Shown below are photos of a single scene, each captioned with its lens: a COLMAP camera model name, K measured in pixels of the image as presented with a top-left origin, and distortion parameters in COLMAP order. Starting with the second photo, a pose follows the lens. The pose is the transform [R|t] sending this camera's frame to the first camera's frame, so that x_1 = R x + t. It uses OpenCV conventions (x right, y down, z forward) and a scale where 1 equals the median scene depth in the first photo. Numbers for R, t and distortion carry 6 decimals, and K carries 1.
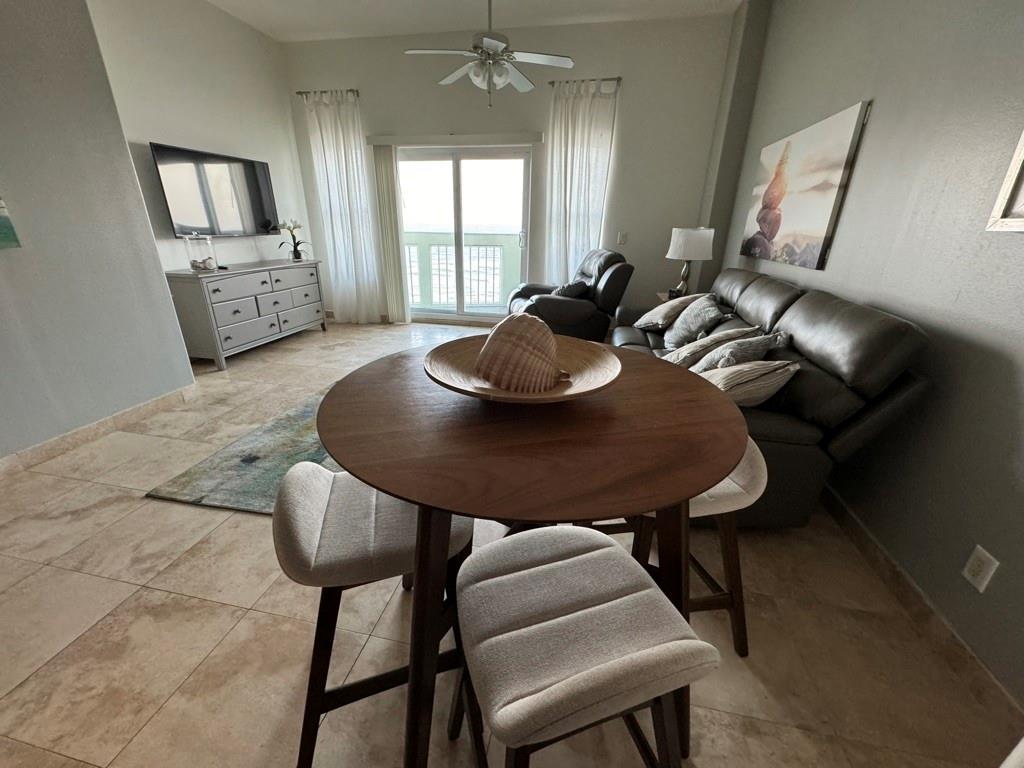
lens RADIAL K [[406.9, 0, 510.6], [0, 406.9, 382.0], [0, 0, 1]] dist [-0.001860, -0.000206]
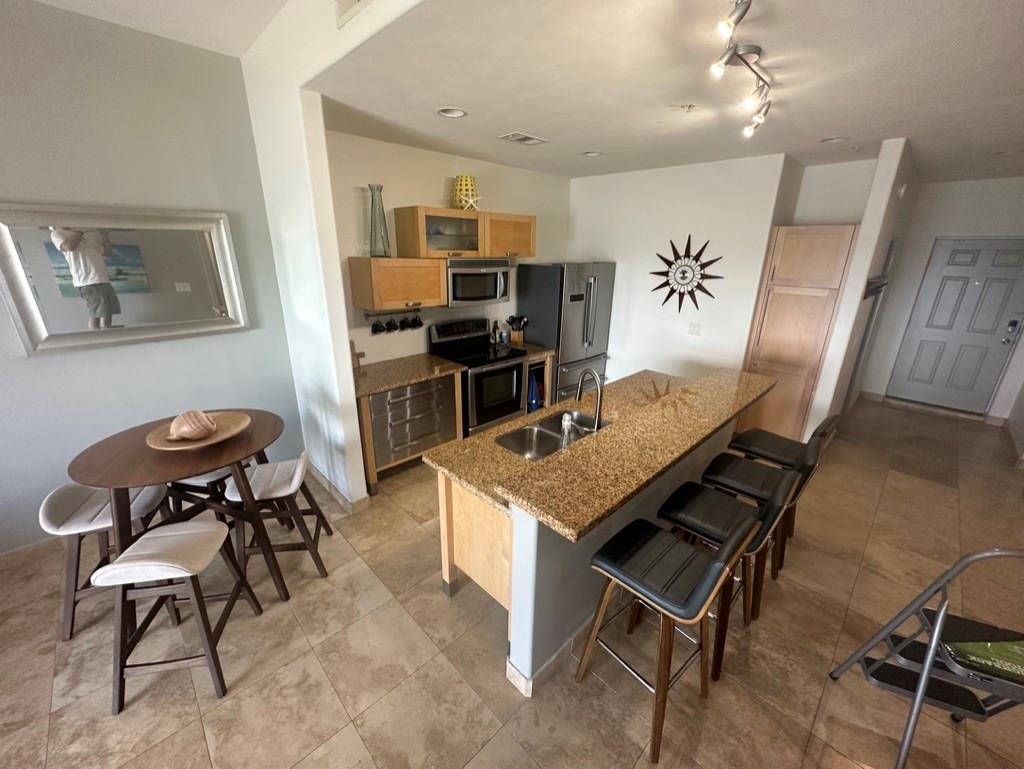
lens RADIAL K [[412.0, 0, 509.2], [0, 412.0, 385.5], [0, 0, 1]] dist [-0.000933, -0.000135]
pose [[-0.824077, -0.208600, 0.526672, -0.666015], [0.180464, 0.784617, 0.593135, -0.394928], [-0.536964, 0.583834, -0.608940, 0.413424]]
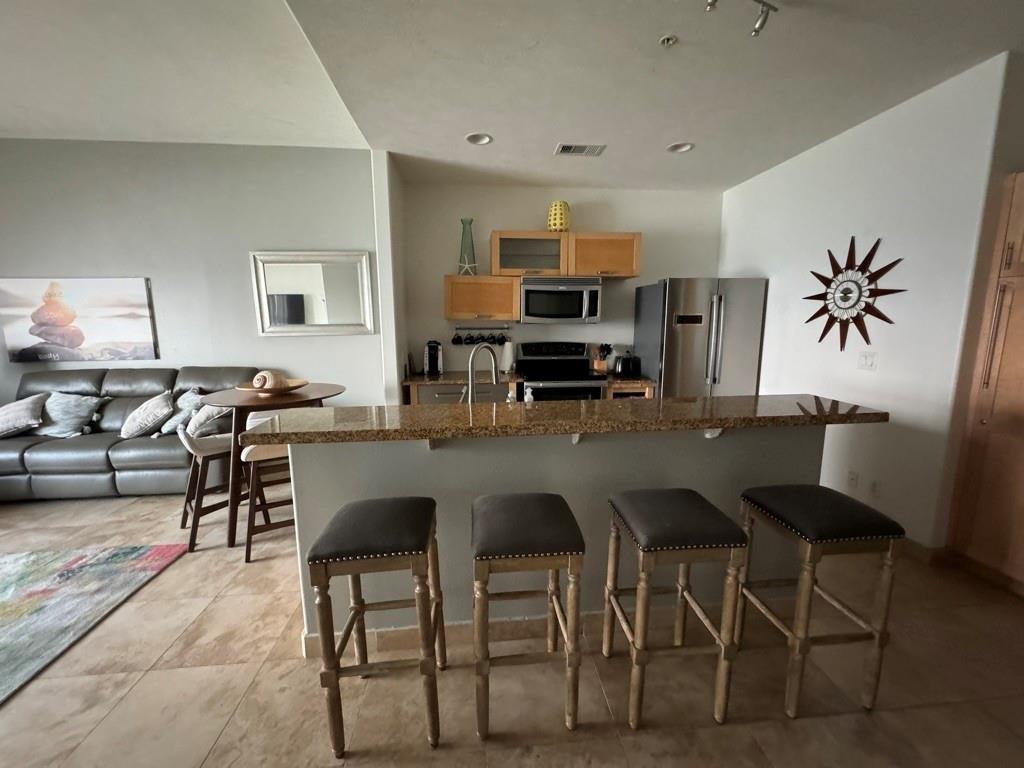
lens RADIAL K [[409.5, 0, 507.2], [0, 409.5, 384.2], [0, 0, 1]] dist [0.000131, -0.000319]
pose [[-0.283713, -0.162358, 0.945064, -1.017828], [0.353519, 0.898431, 0.260474, -0.071532], [-0.891365, 0.407998, -0.197500, 0.011545]]
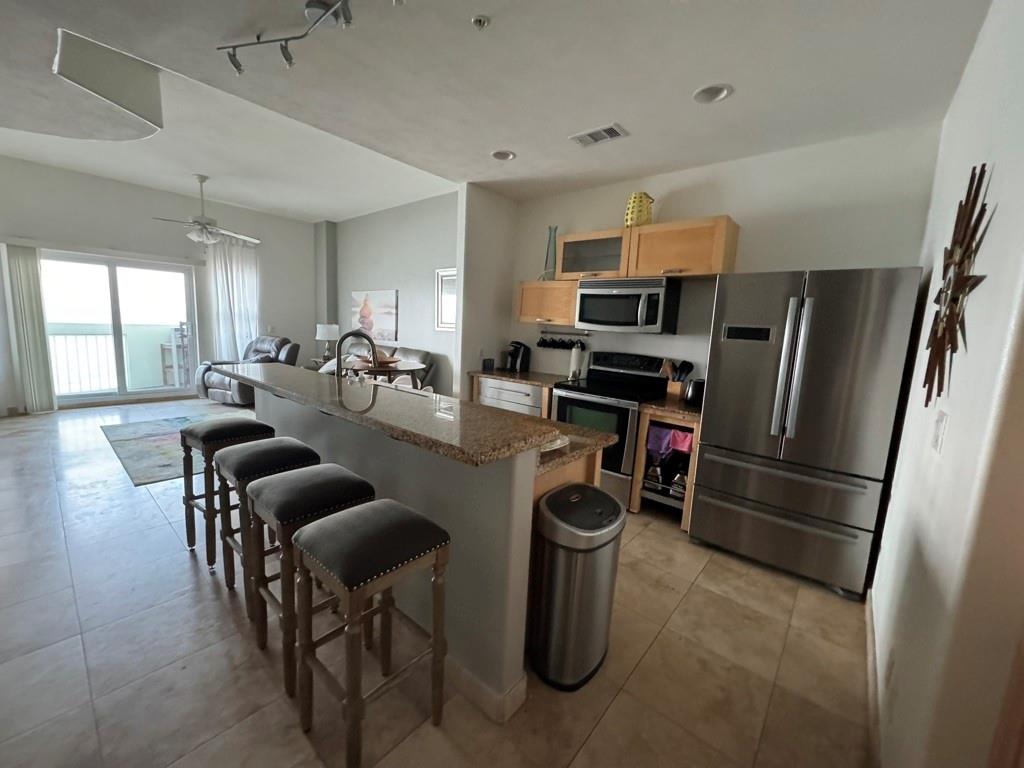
lens RADIAL K [[406.9, 0, 510.6], [0, 406.9, 382.0], [0, 0, 1]] dist [-0.001860, -0.000206]
pose [[0.487326, -0.113856, 0.865766, -0.955773], [0.281823, 0.958915, -0.032528, 0.223599], [-0.826492, 0.259845, 0.499392, -0.715113]]
